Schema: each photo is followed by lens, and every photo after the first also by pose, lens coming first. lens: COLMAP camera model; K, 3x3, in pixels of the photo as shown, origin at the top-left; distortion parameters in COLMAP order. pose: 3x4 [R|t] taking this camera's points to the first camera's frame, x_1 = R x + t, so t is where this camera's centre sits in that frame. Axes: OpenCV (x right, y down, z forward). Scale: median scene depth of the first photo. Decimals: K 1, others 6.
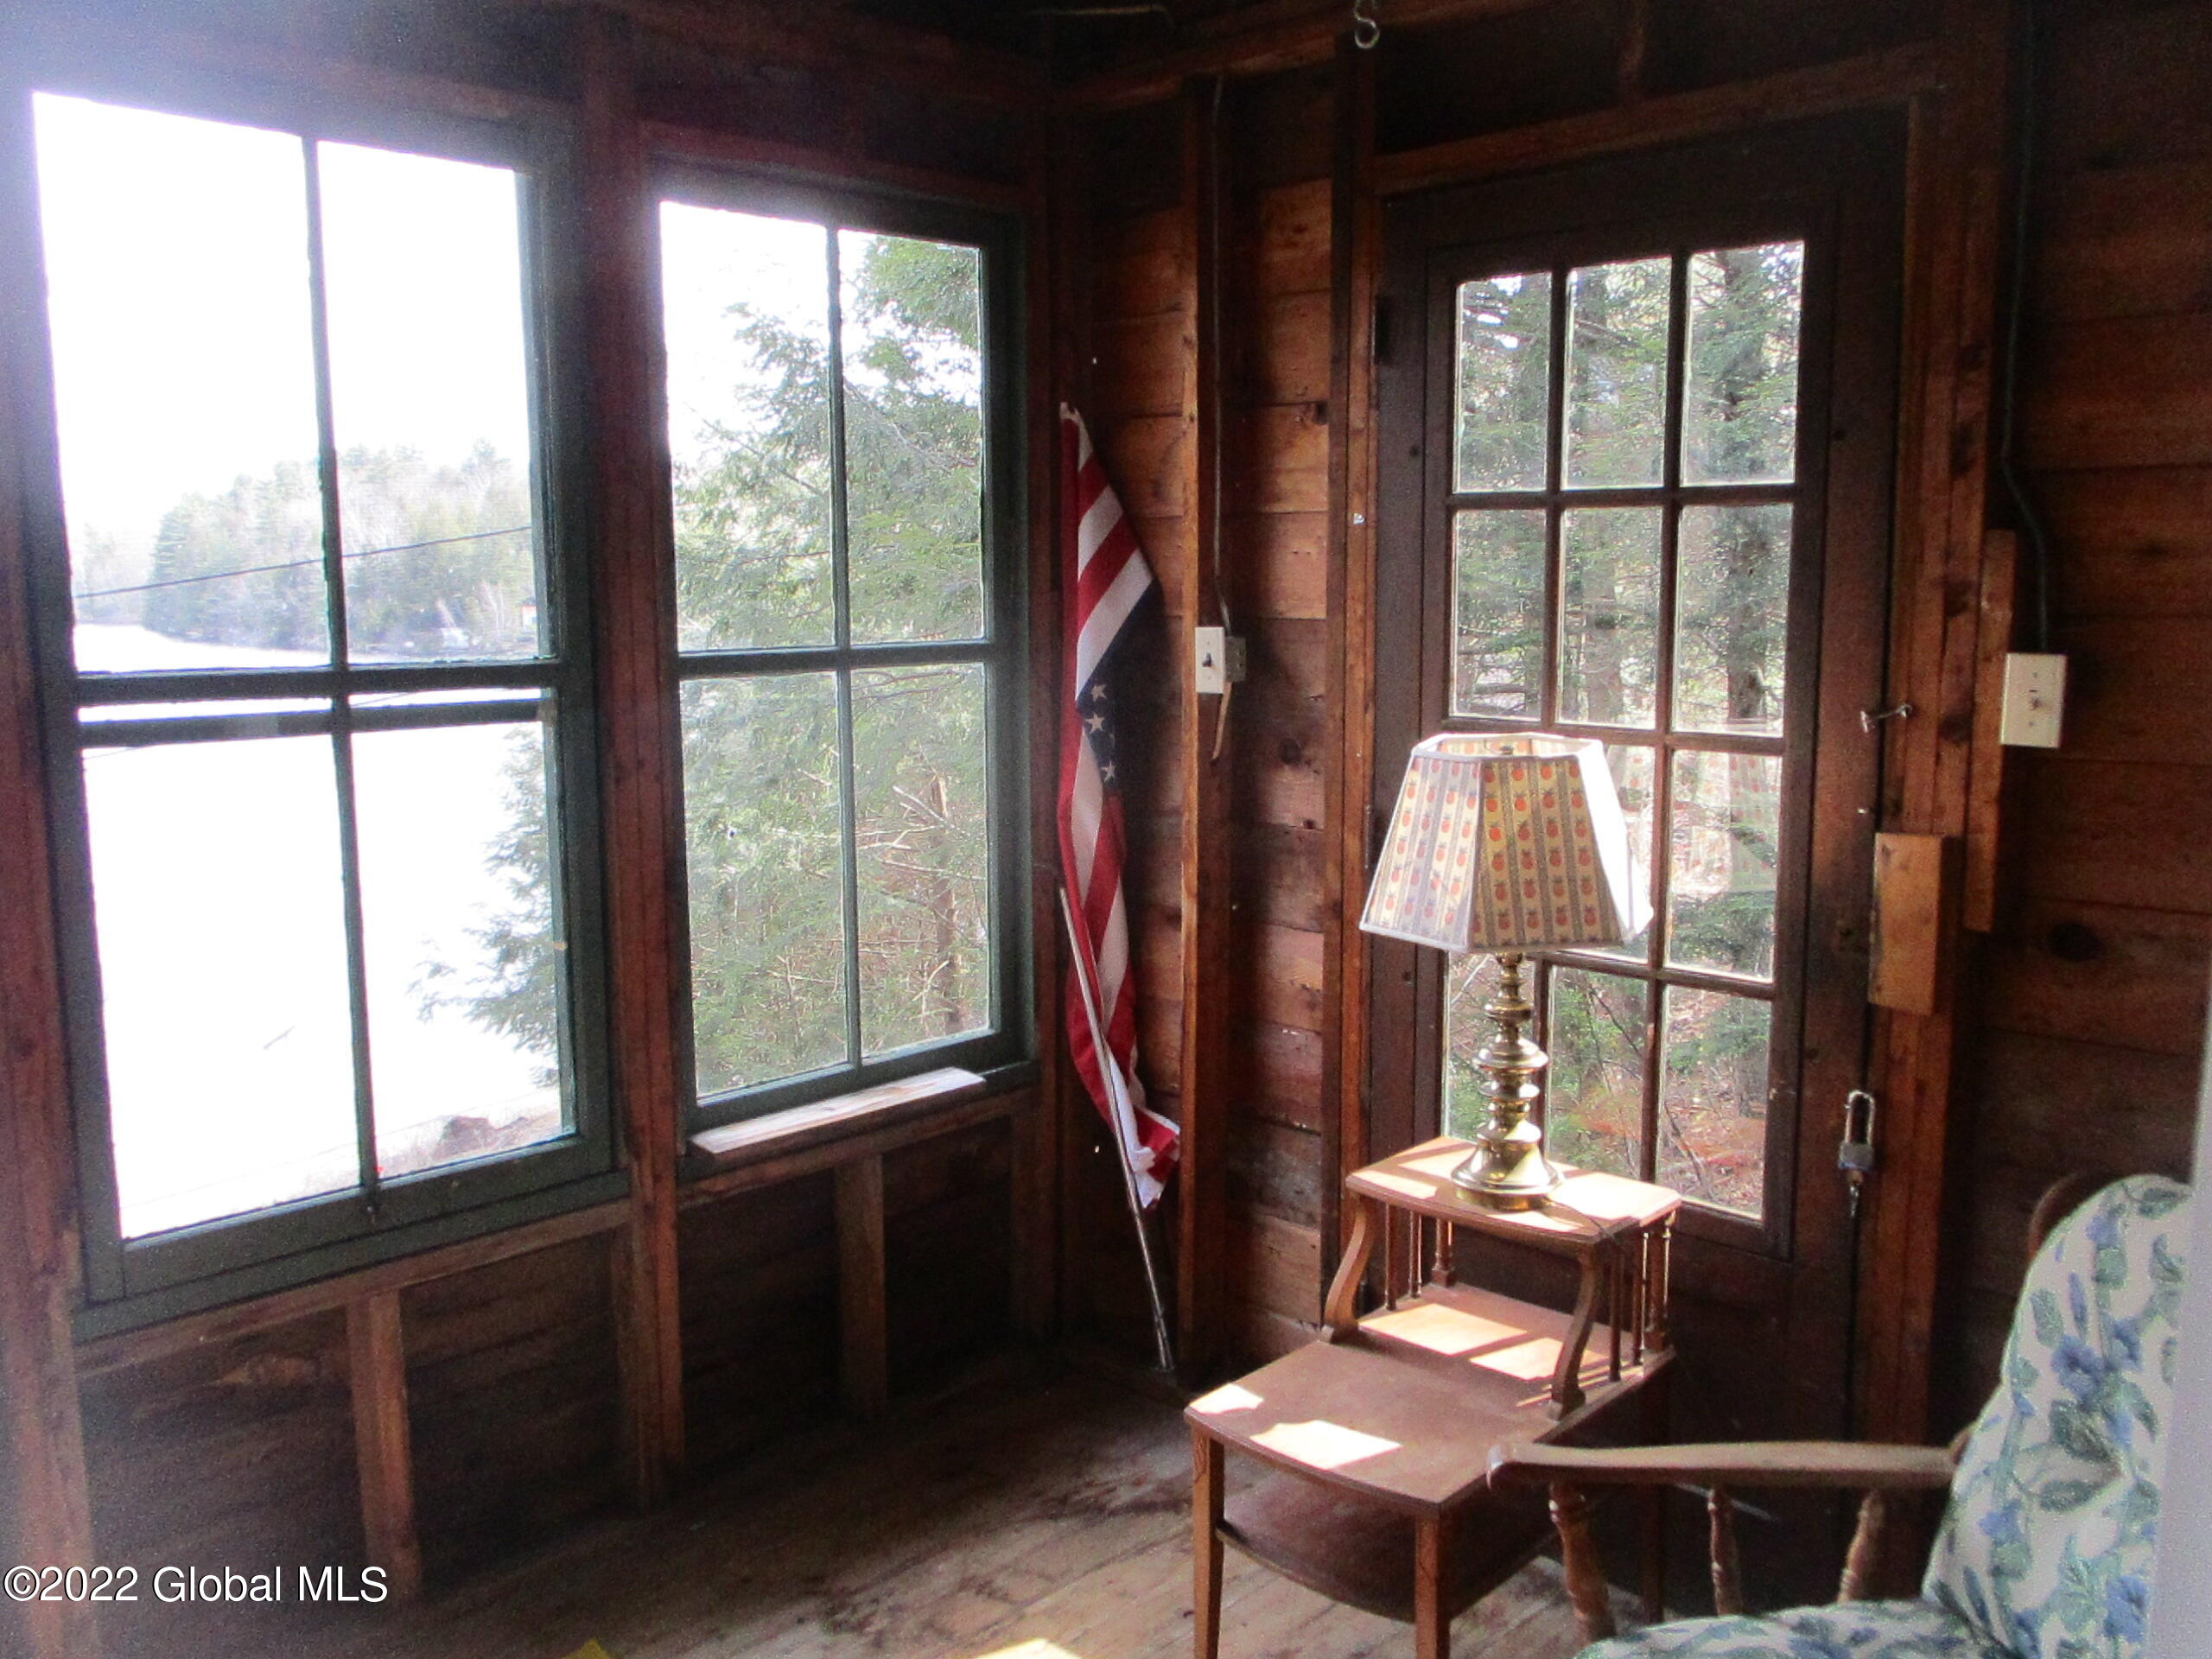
lens RADIAL K [[1895.9, 0, 1111.4], [0, 1895.9, 820.5], [0, 0, 1]] dist [-0.014131, -0.001136]
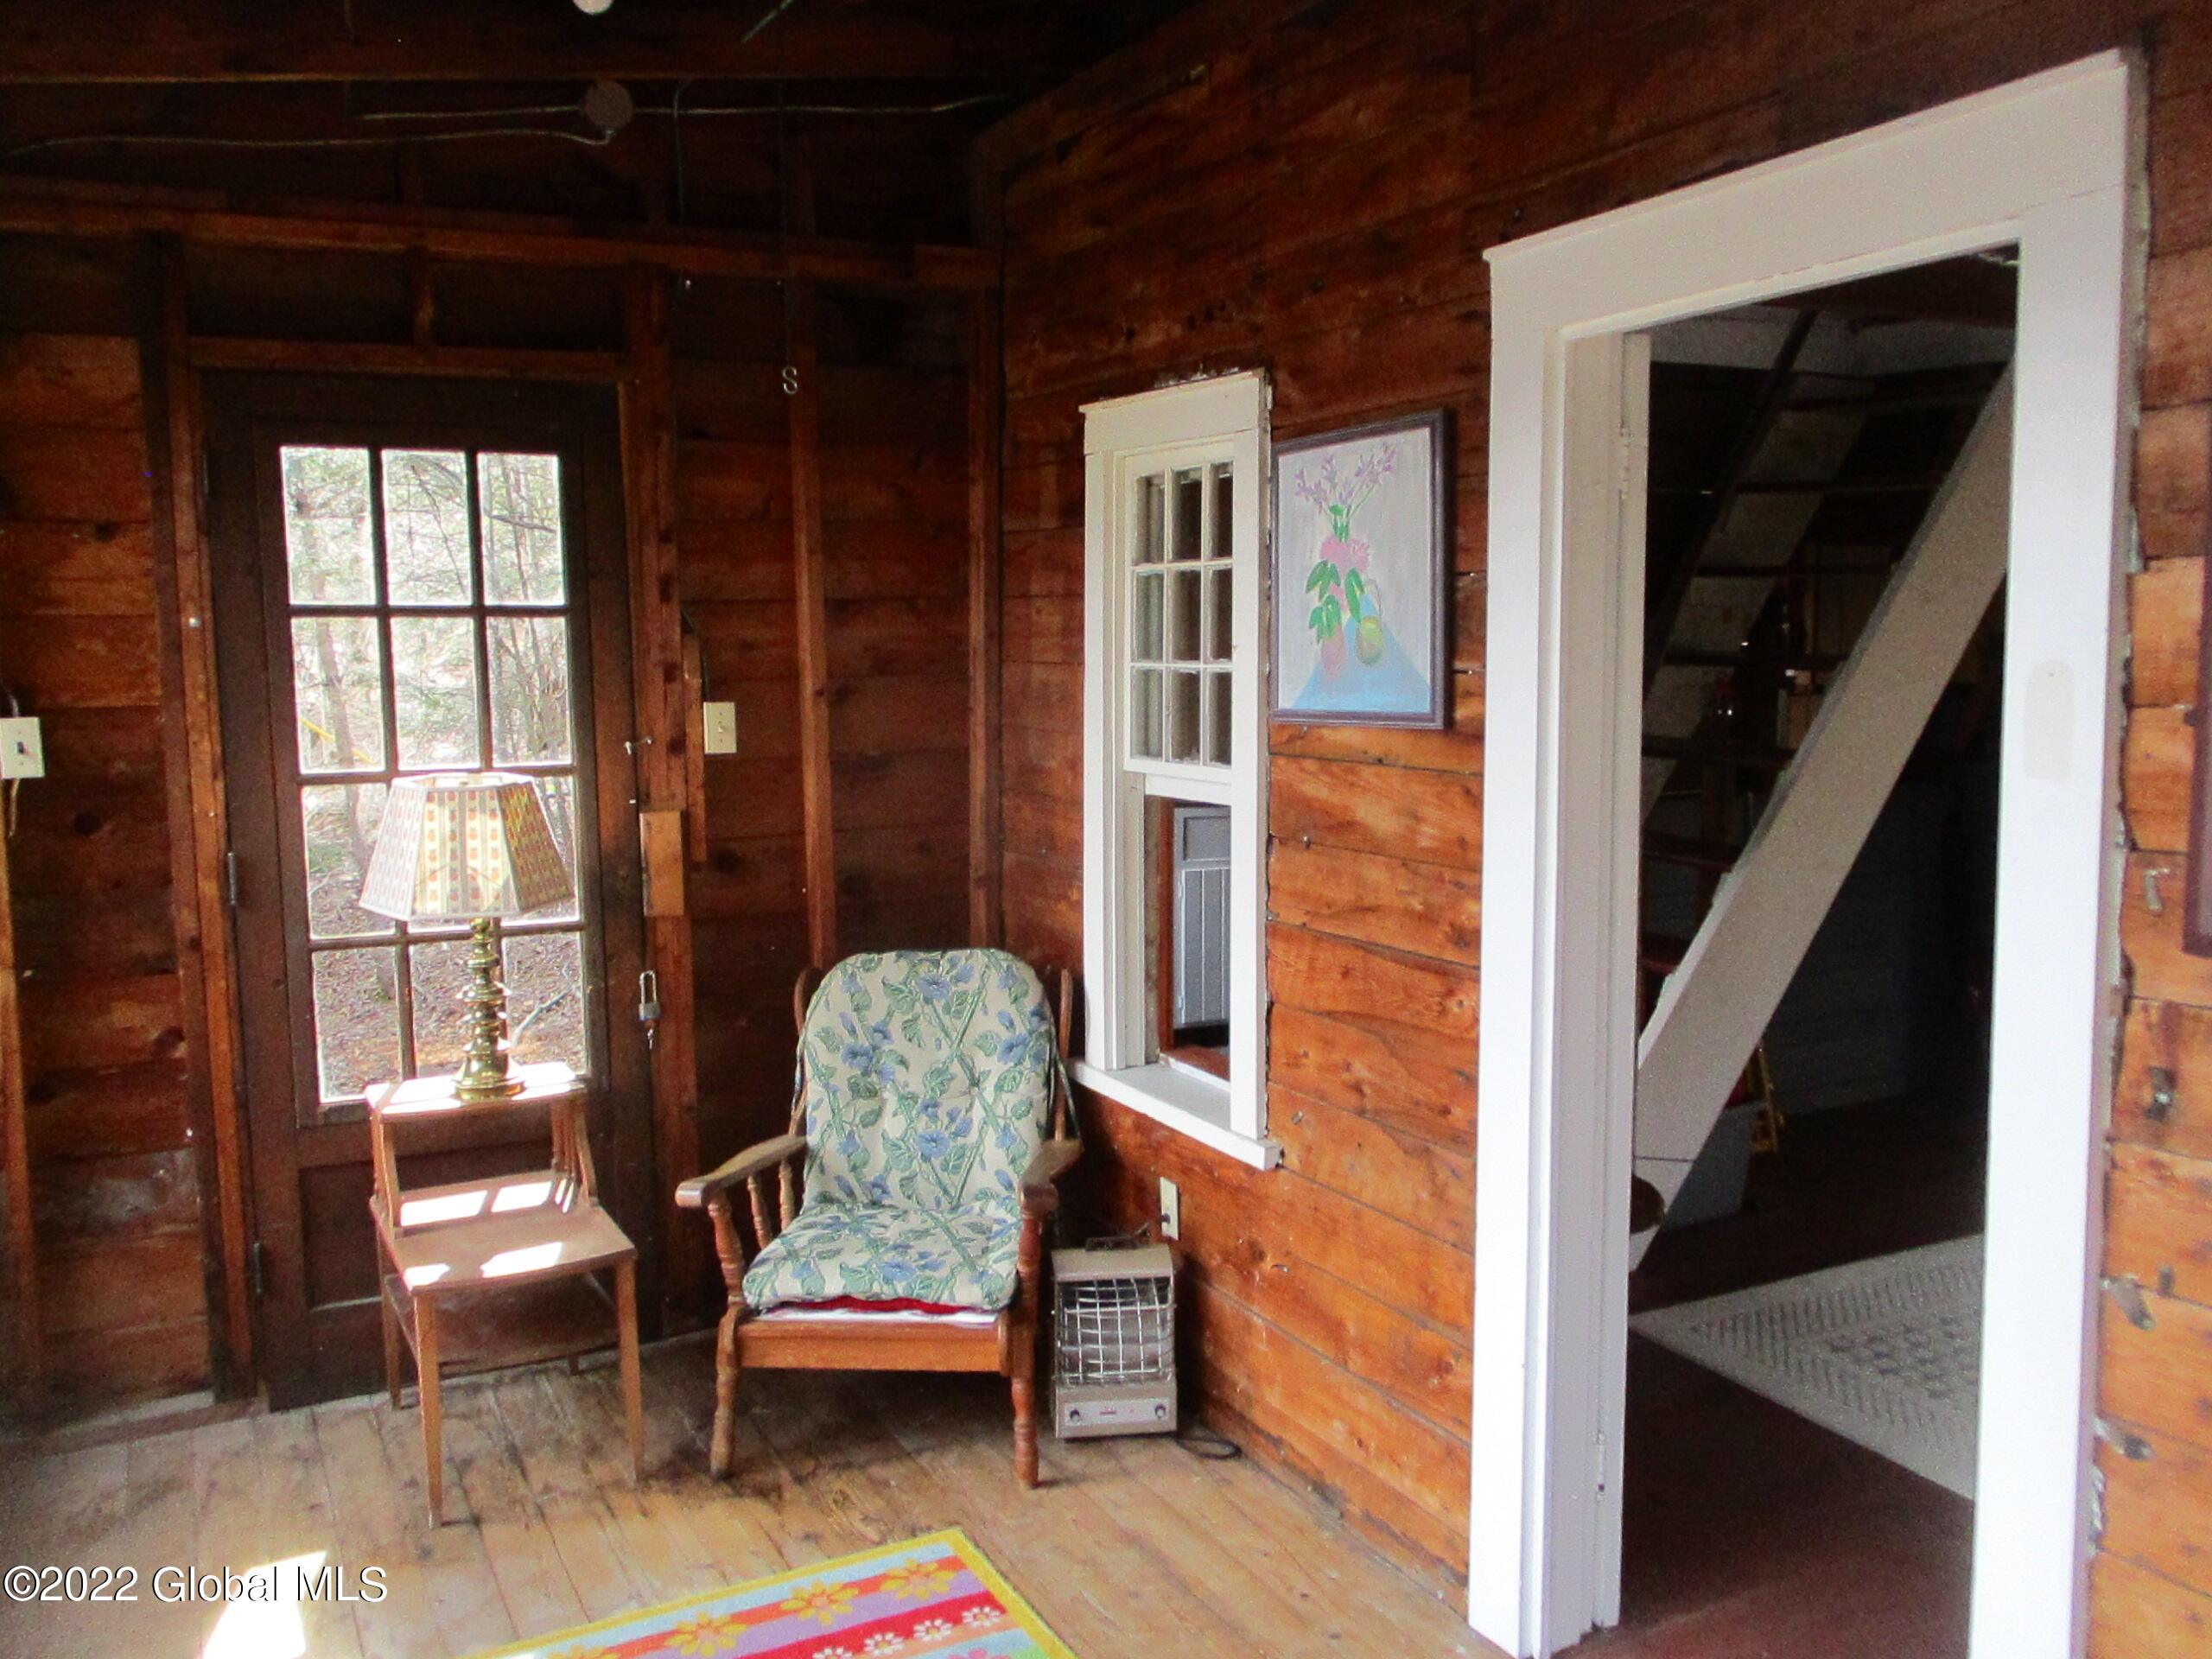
lens RADIAL K [[1819.0, 0, 1153.7], [0, 1819.0, 834.9], [0, 0, 1]] dist [-0.011964, -0.001967]
pose [[0.298193, -0.099398, 0.949316, -0.987850], [0.138862, 0.988500, 0.059882, -0.008294], [-0.944351, 0.113968, 0.308566, 0.077467]]
